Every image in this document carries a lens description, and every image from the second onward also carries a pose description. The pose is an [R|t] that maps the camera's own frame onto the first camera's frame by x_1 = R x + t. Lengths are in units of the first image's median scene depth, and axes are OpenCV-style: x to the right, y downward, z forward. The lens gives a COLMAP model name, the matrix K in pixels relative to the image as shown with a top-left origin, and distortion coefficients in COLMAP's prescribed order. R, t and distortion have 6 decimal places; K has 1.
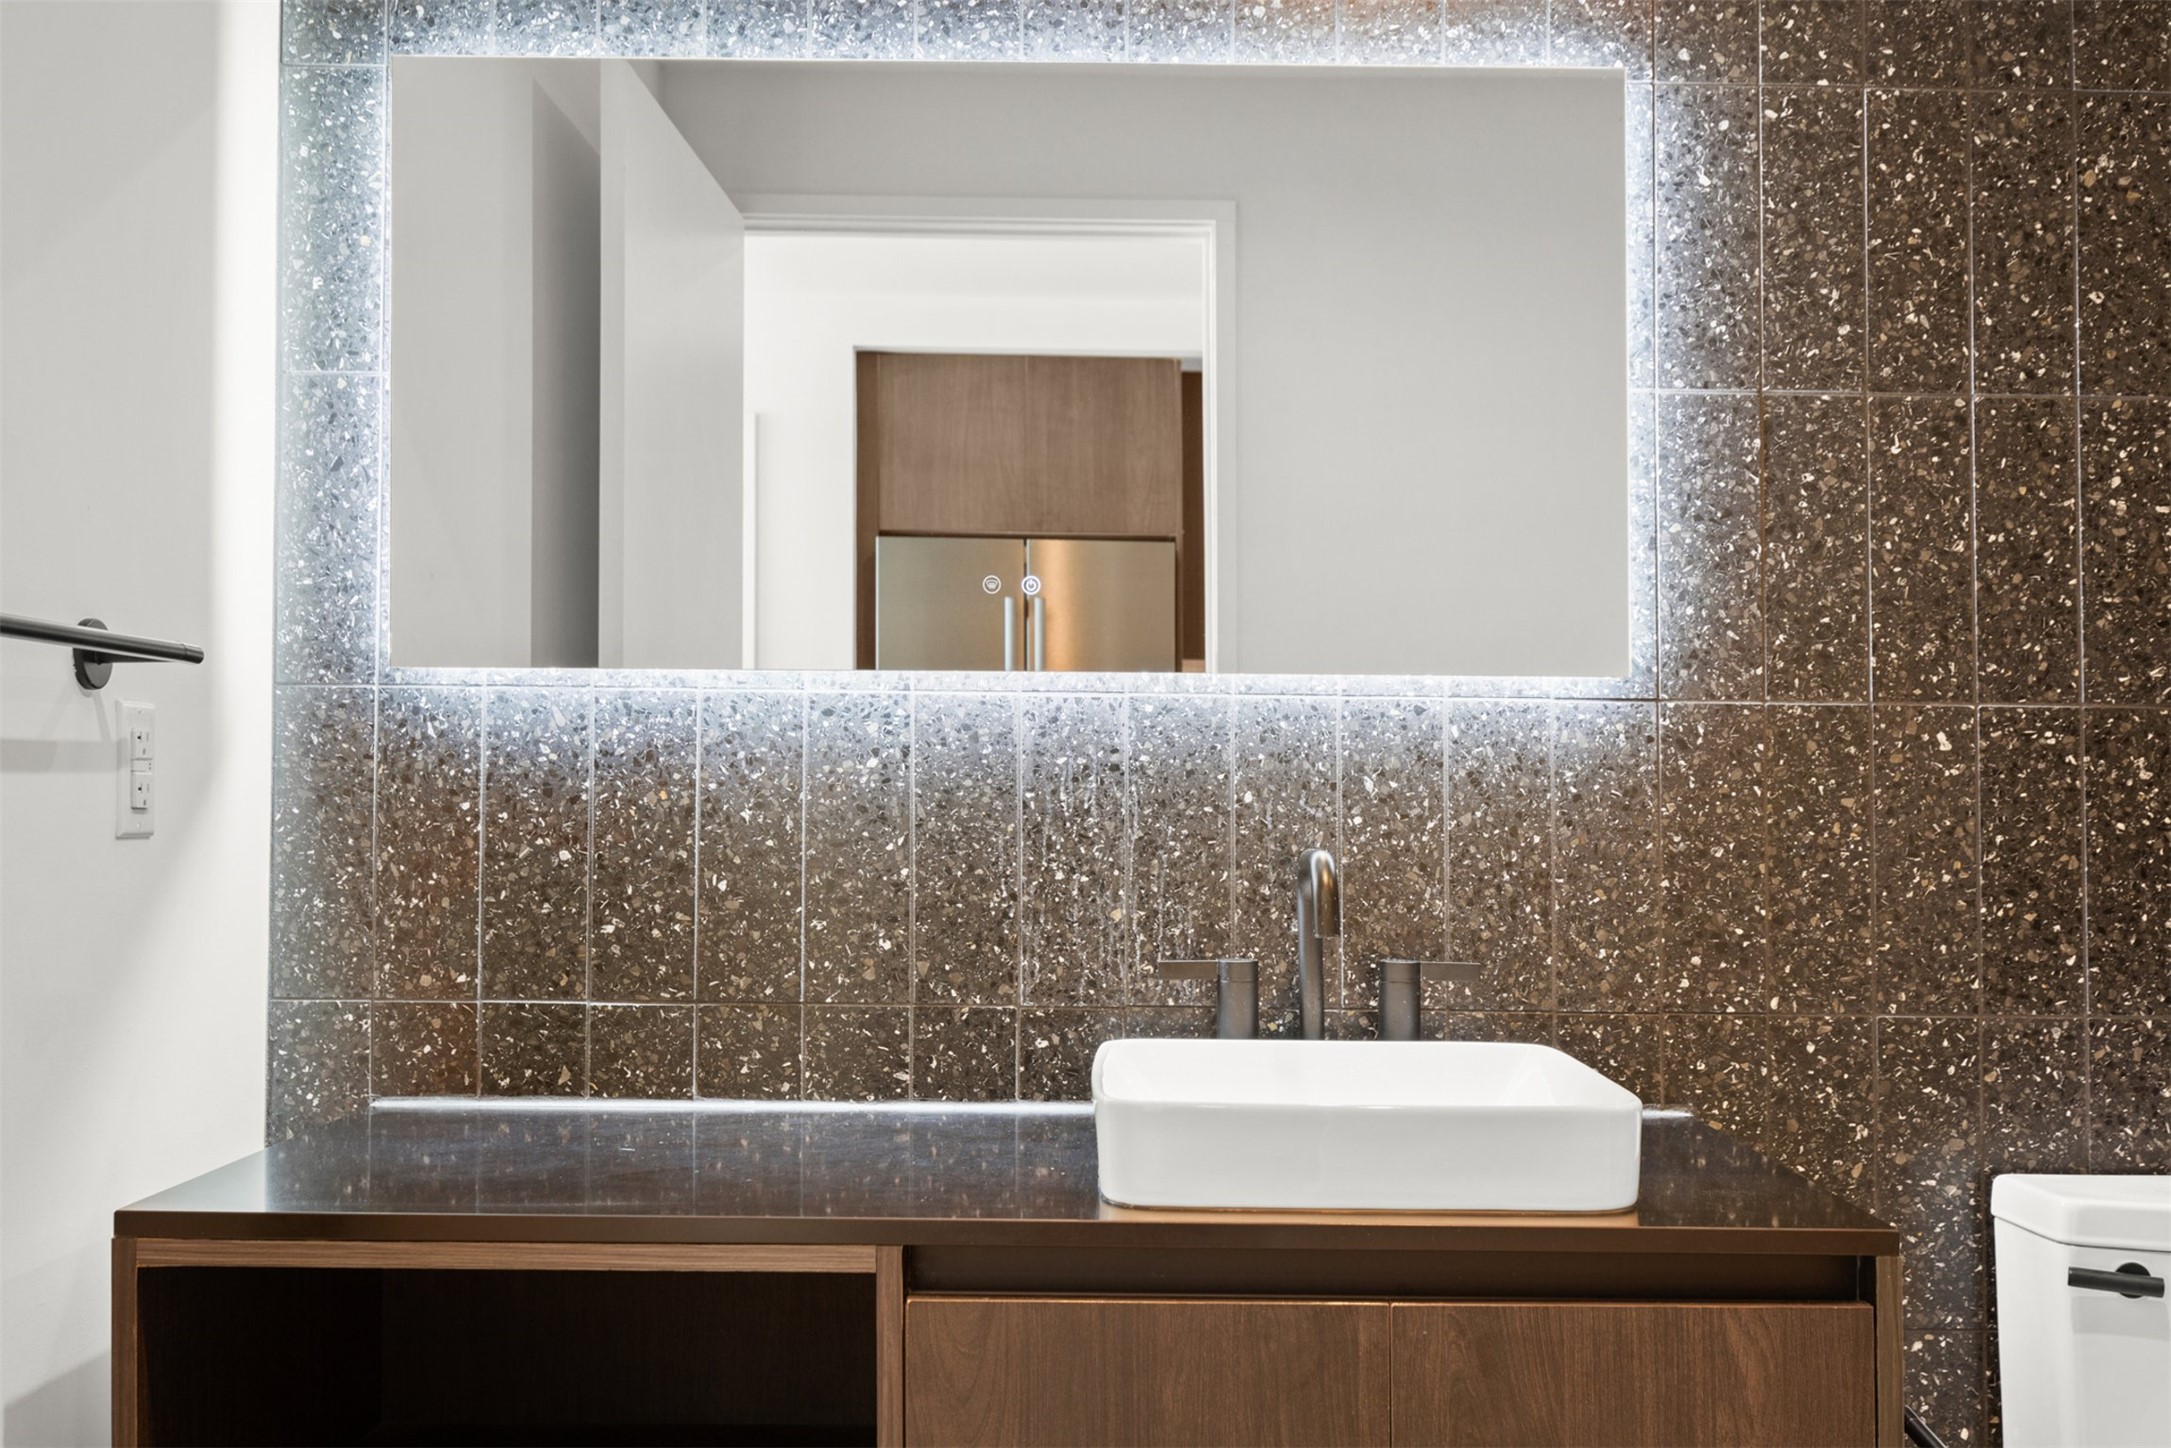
lens RADIAL K [[2167.9, 0, 1089.5], [0, 2167.9, 717.8], [0, 0, 1]] dist [-0.017018, 0.000000]
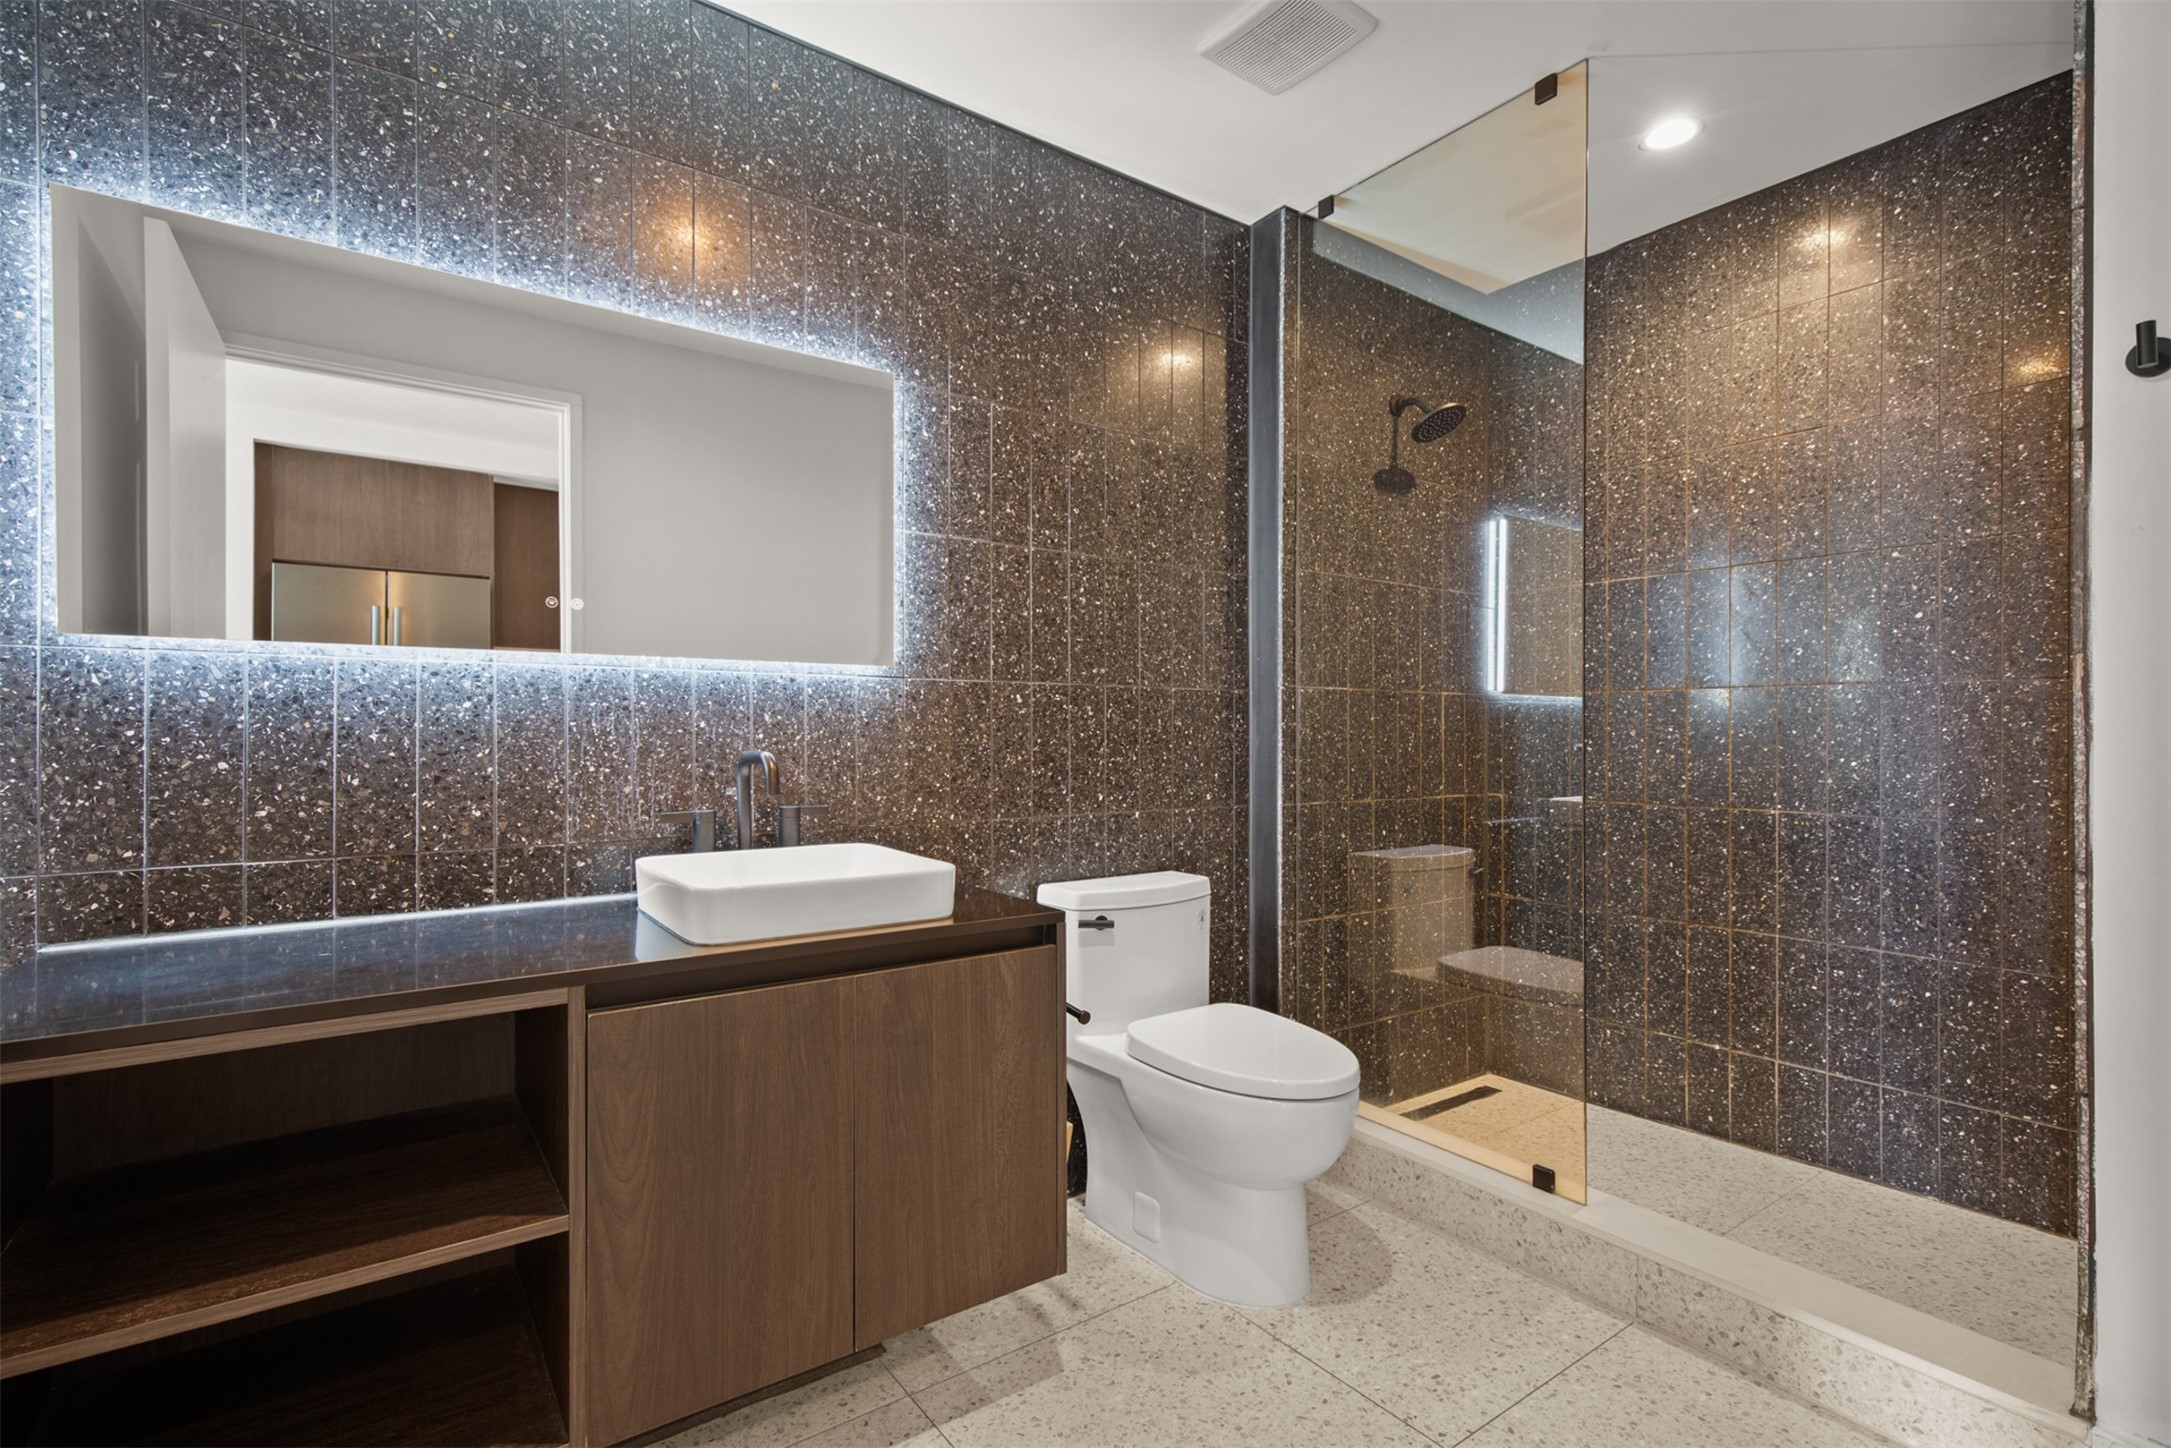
lens RADIAL K [[1024.6, 0, 1113.2], [0, 1024.6, 716.6], [0, 0, 1]] dist [-0.001381, 0.001039]
pose [[0.800311, -0.000580, 0.599585, -0.174511], [-0.018315, 0.999509, 0.025413, 0.000852], [-0.599305, -0.031320, 0.799908, 0.073910]]
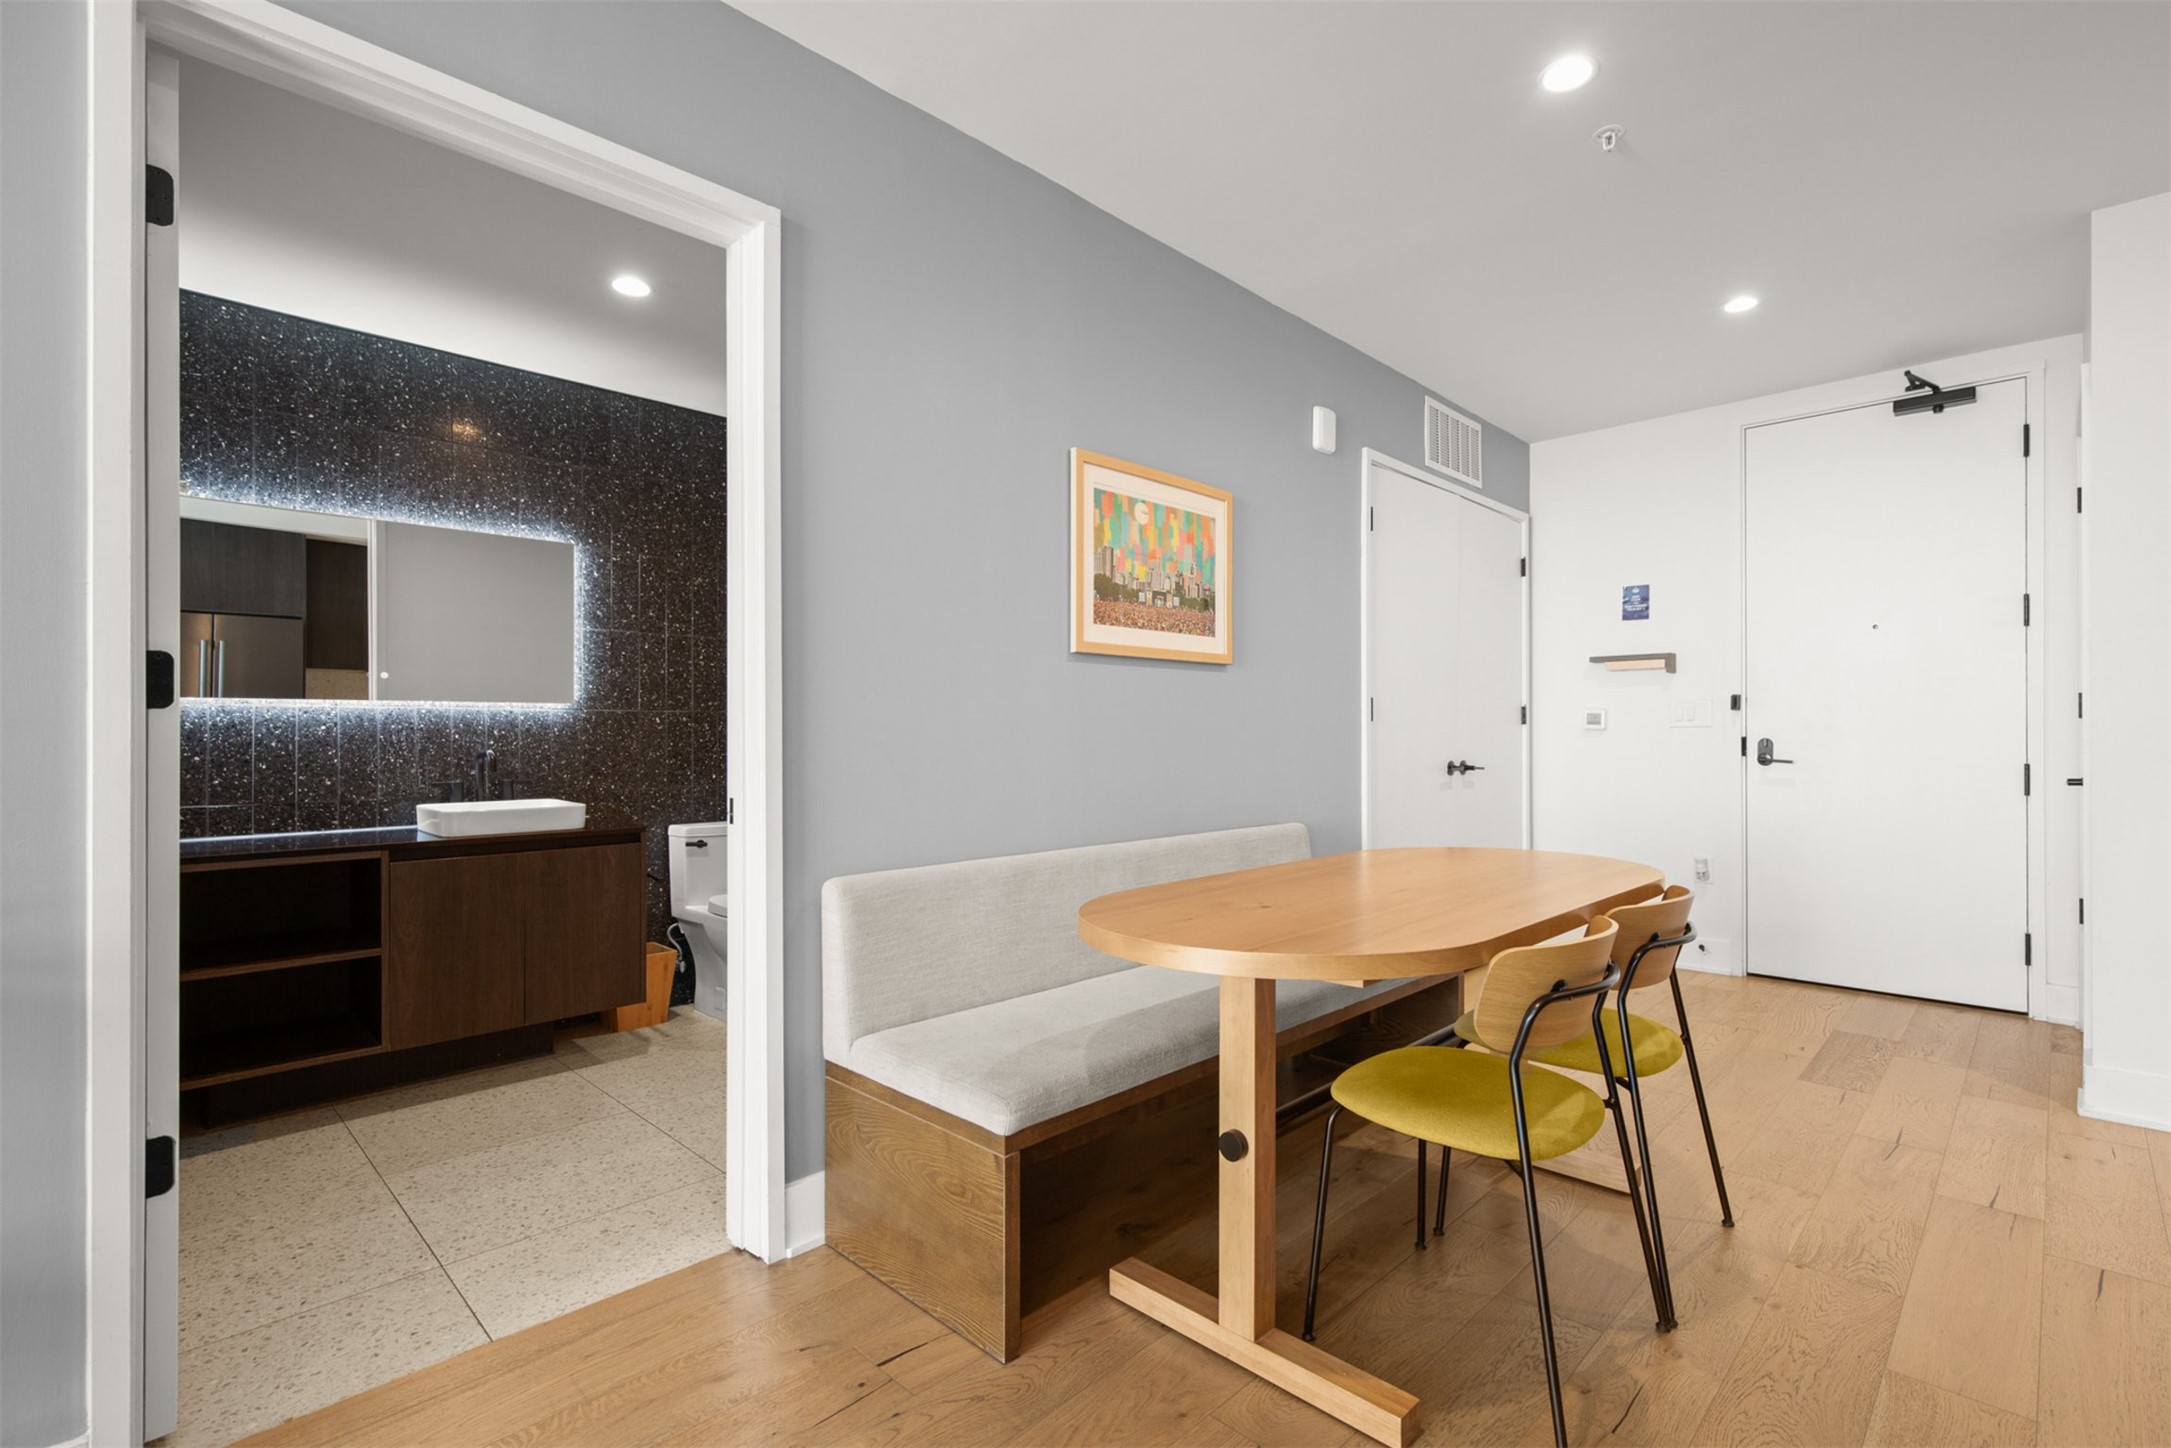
lens RADIAL K [[988.9, 0, 1106.9], [0, 988.9, 710.6], [0, 0, 1]] dist [-0.003368, 0.000001]
pose [[0.697666, 0.004109, 0.716412, -0.342690], [-0.016378, 0.999814, 0.010216, -0.039697], [-0.716236, -0.018861, 0.697603, -0.890226]]
